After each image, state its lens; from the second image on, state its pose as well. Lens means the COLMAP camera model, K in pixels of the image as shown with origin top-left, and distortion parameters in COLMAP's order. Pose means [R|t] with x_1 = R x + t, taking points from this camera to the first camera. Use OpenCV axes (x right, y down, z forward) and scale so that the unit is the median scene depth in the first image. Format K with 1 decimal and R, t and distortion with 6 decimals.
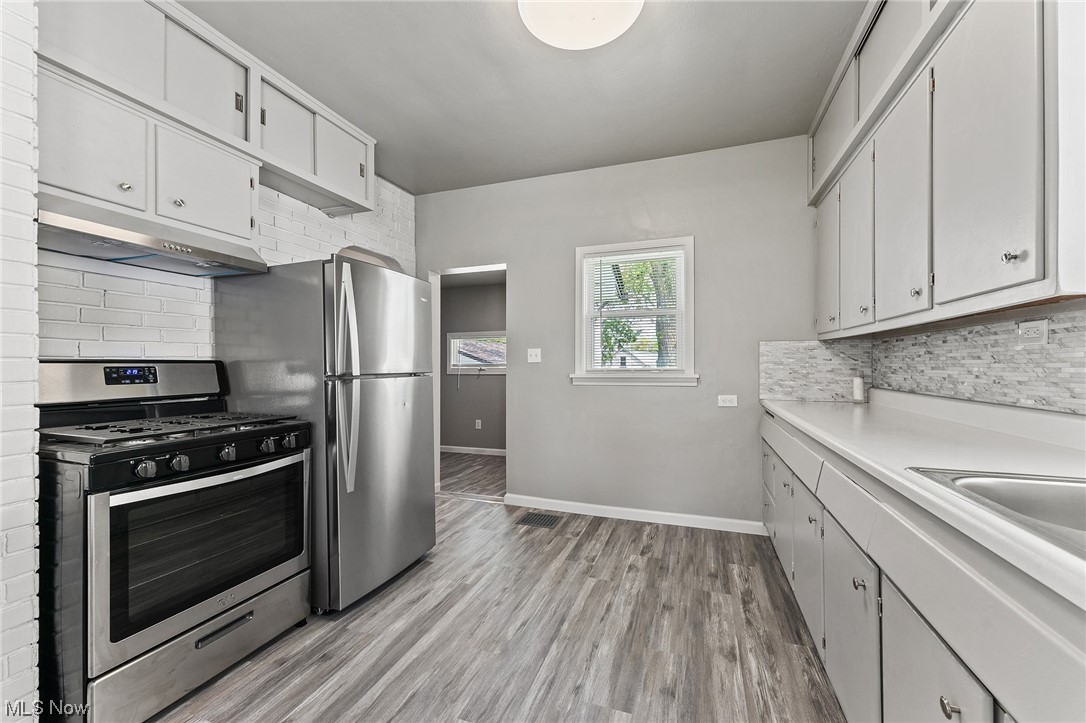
lens RADIAL K [[436.9, 0, 539.5], [0, 436.9, 362.3], [0, 0, 1]] dist [0.000324, -0.000012]
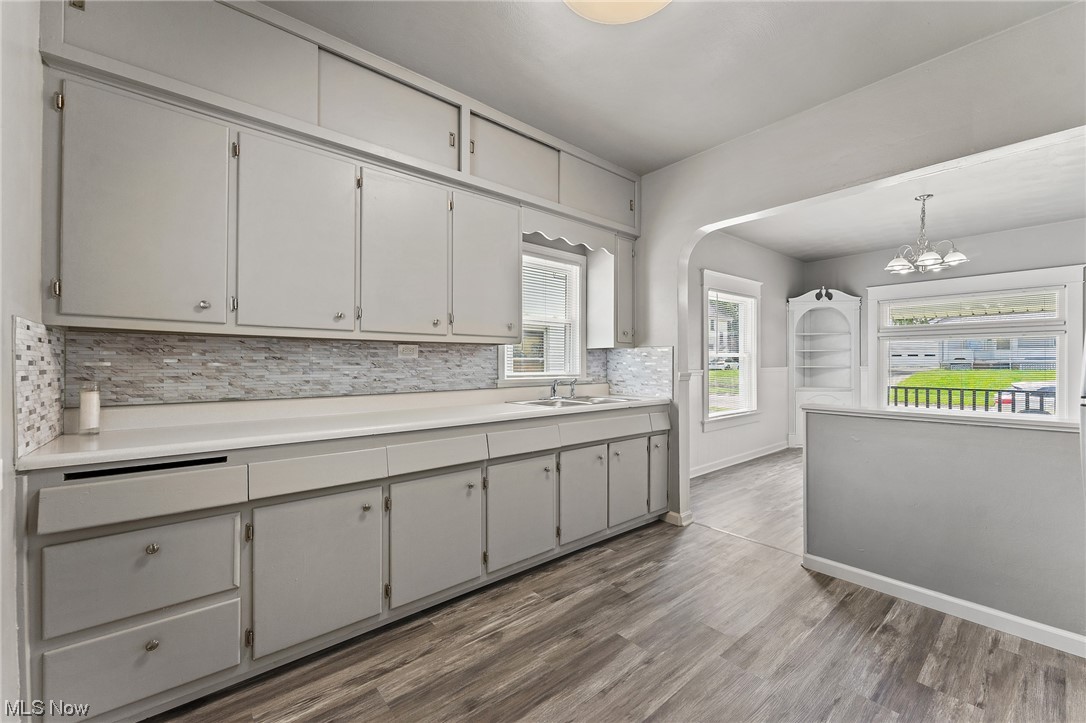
lens RADIAL K [[436.9, 0, 550.4], [0, 436.9, 368.0], [0, 0, 1]] dist [0.000324, -0.000012]
pose [[-0.876710, 0.002475, 0.481012, -0.205086], [0.003409, 0.999994, 0.001067, 0.003596], [-0.481007, 0.002575, -0.876713, 1.868442]]
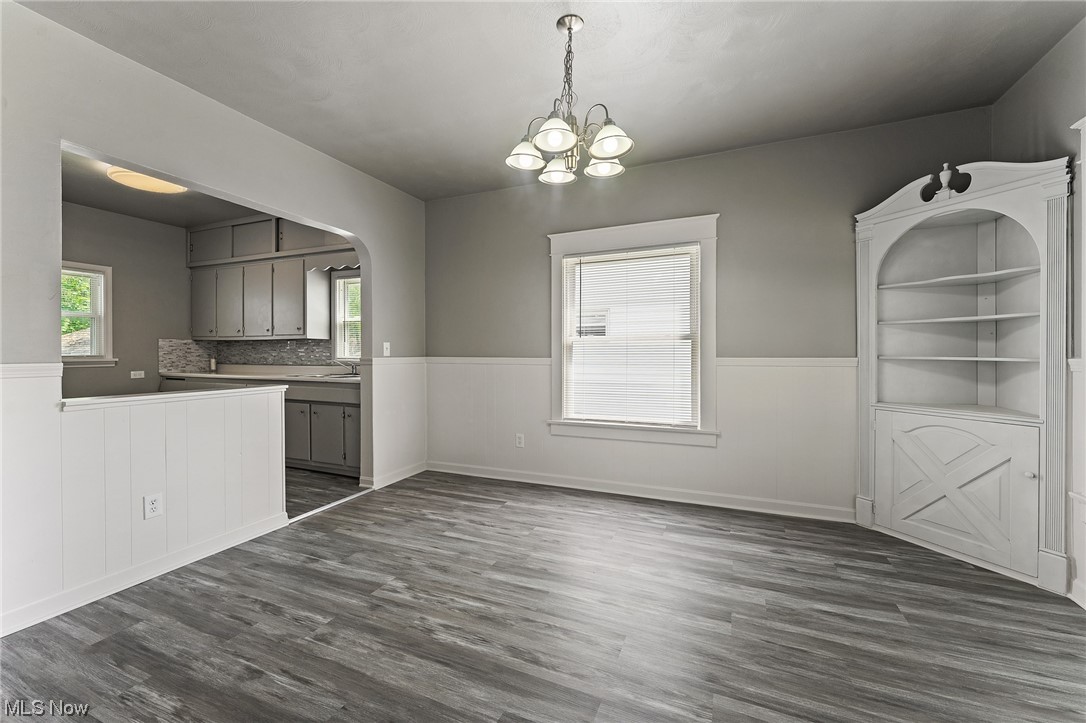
lens RADIAL K [[436.9, 0, 545.0], [0, 436.9, 360.2], [0, 0, 1]] dist [0.000324, -0.000012]
pose [[0.045295, -0.016012, 0.998845, -1.961540], [-0.007054, 0.999841, 0.016348, -0.005655], [-0.998949, -0.007787, 0.045175, -1.032966]]
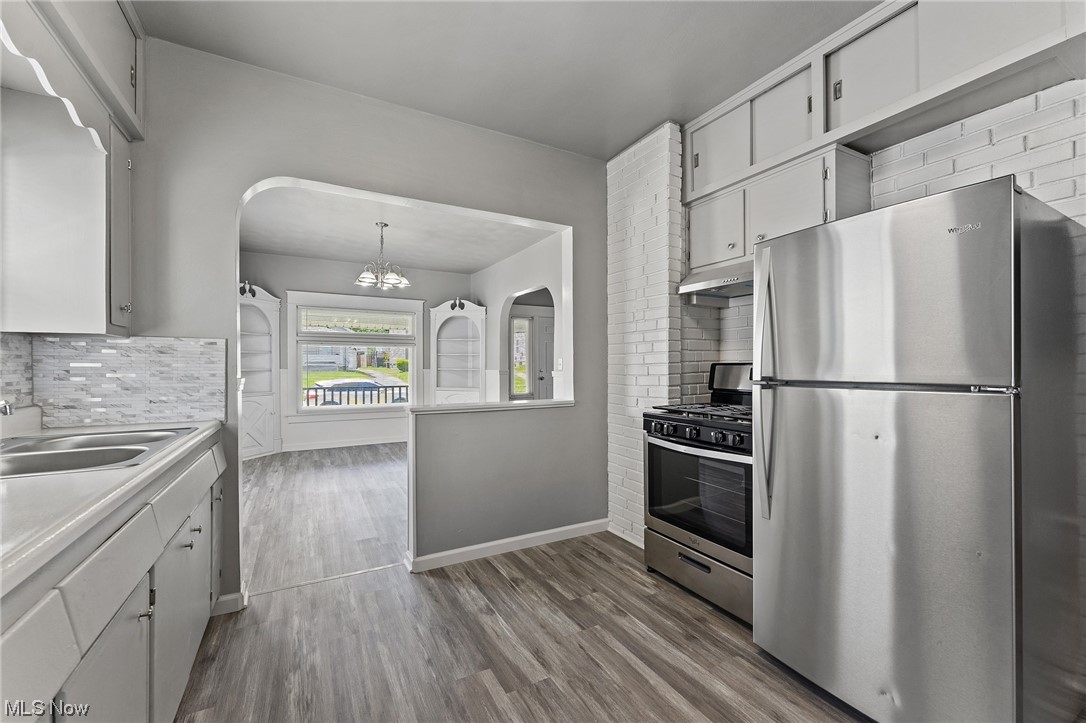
lens RADIAL K [[436.9, 0, 545.0], [0, 436.9, 366.3], [0, 0, 1]] dist [0.000324, -0.000012]
pose [[-0.651245, 0.006027, -0.758844, 0.568226], [0.009157, 0.999958, 0.000084, -0.001363], [0.758812, -0.006894, -0.651273, 1.444966]]
